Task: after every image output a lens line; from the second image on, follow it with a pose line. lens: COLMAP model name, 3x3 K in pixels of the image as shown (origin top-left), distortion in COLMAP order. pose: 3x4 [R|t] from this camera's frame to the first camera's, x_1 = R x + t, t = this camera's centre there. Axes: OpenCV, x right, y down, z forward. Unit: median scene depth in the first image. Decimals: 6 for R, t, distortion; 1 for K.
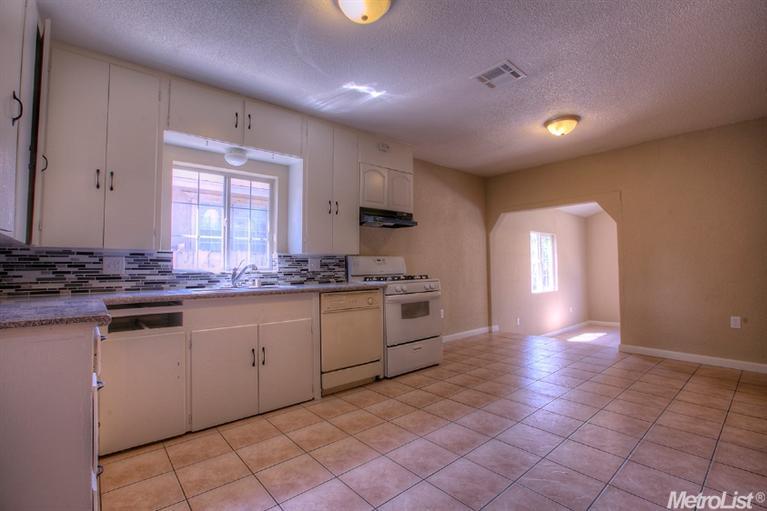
lens RADIAL K [[352.7, 0, 380.7], [0, 352.7, 251.6], [0, 0, 1]] dist [-0.033734, 0.002957]
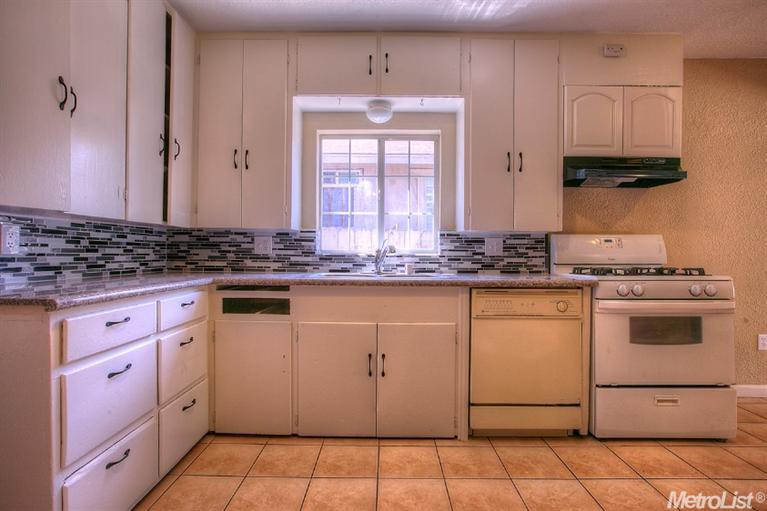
lens RADIAL K [[392.3, 0, 382.7], [0, 392.3, 250.1], [0, 0, 1]] dist [-0.041268, 0.016666]
pose [[0.755752, 0.015345, -0.654678, 0.170738], [0.013188, 0.999166, 0.038644, 0.011242], [0.654725, -0.037840, 0.754919, 0.282342]]
